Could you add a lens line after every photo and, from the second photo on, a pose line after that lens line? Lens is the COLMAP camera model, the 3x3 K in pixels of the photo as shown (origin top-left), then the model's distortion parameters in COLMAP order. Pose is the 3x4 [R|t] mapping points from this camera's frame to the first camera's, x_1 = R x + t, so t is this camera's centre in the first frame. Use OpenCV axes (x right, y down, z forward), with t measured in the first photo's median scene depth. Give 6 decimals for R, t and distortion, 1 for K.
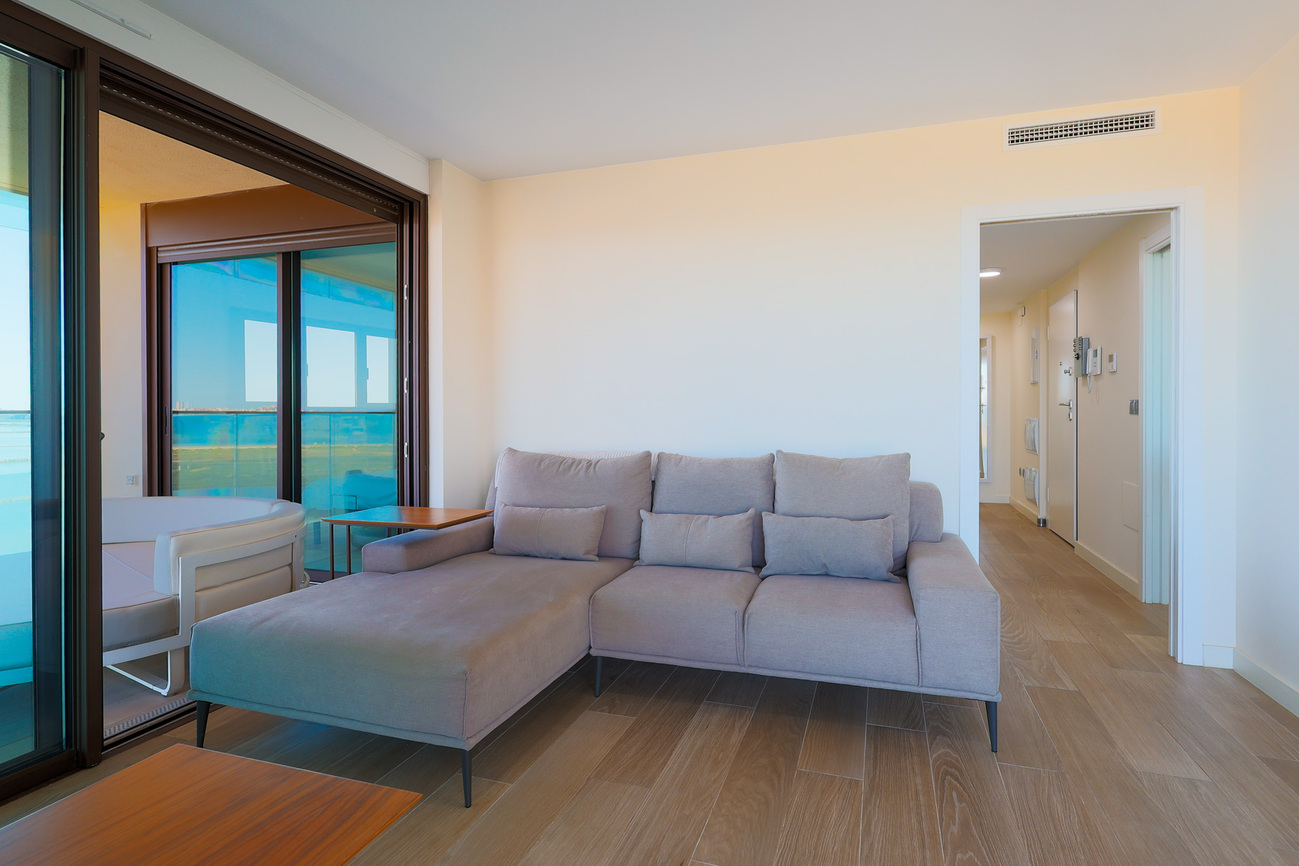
lens RADIAL K [[639.9, 0, 673.7], [0, 639.9, 418.9], [0, 0, 1]] dist [0.002866, -0.002642]
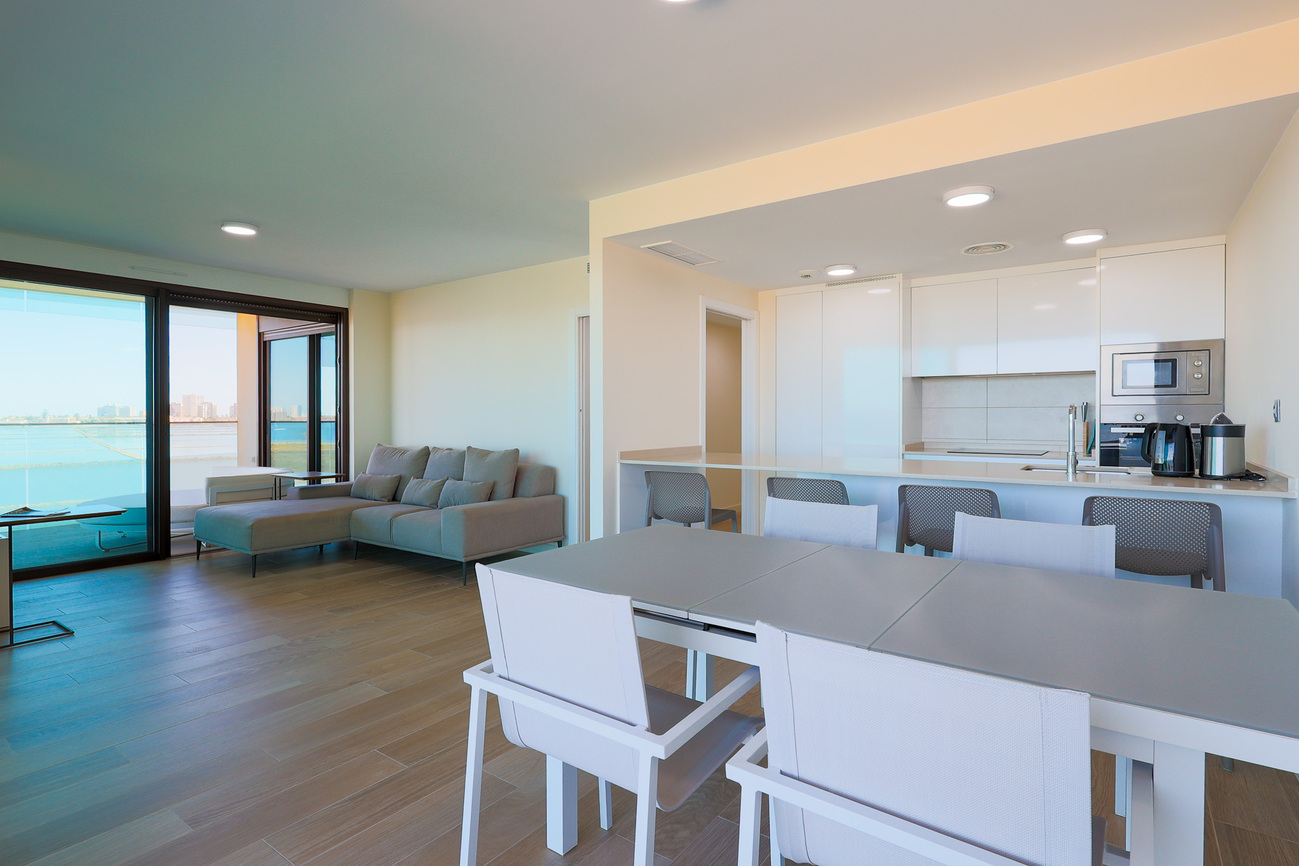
lens RADIAL K [[639.9, 0, 649.8], [0, 639.9, 419.7], [0, 0, 1]] dist [0.002866, -0.002642]
pose [[0.951007, 0.001337, -0.309167, 1.422630], [-0.002578, 0.999990, -0.003608, -0.025218], [0.309159, 0.004229, 0.951001, -0.696918]]
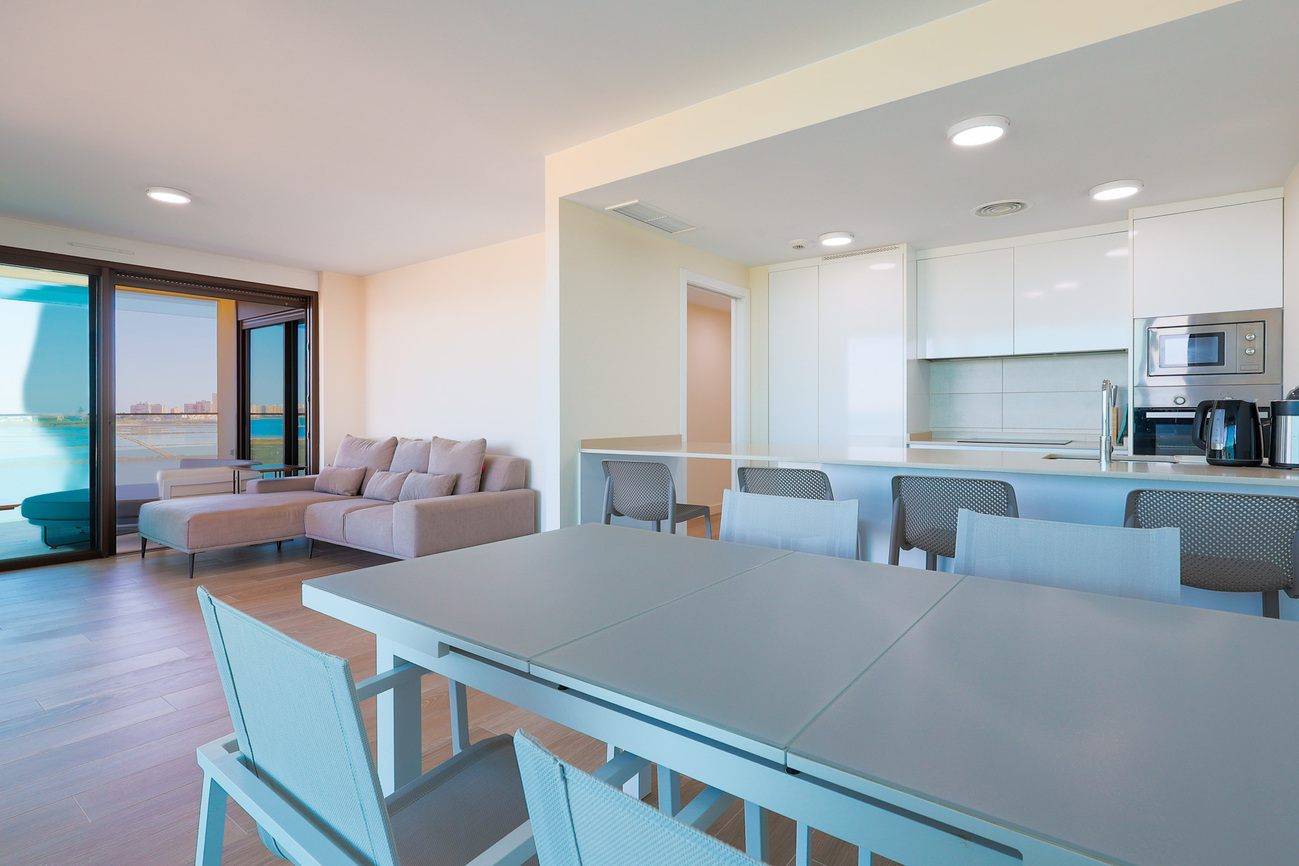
lens RADIAL K [[639.9, 0, 649.4], [0, 639.9, 413.7], [0, 0, 1]] dist [0.002866, -0.002642]
pose [[0.942383, -0.000739, -0.334534, 1.471044], [-0.002278, 0.999960, -0.008627, 0.001771], [0.334527, 0.008892, 0.942344, -0.491309]]
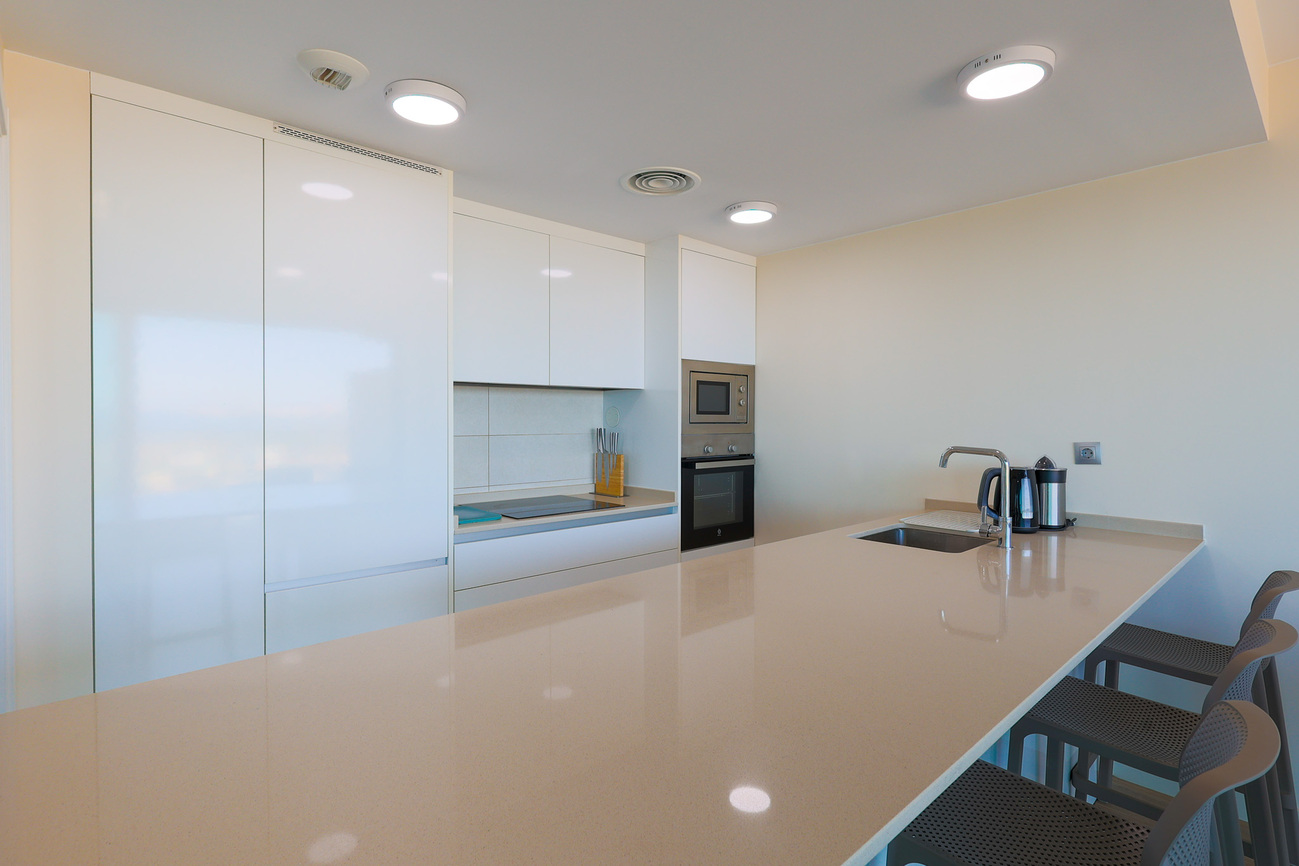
lens RADIAL K [[639.9, 0, 653.0], [0, 639.9, 430.0], [0, 0, 1]] dist [0.002866, -0.002642]
pose [[0.490578, -0.013832, 0.871287, 0.867650], [0.006739, 0.999904, 0.012080, -0.095521], [-0.871371, -0.000054, 0.490625, 0.607499]]
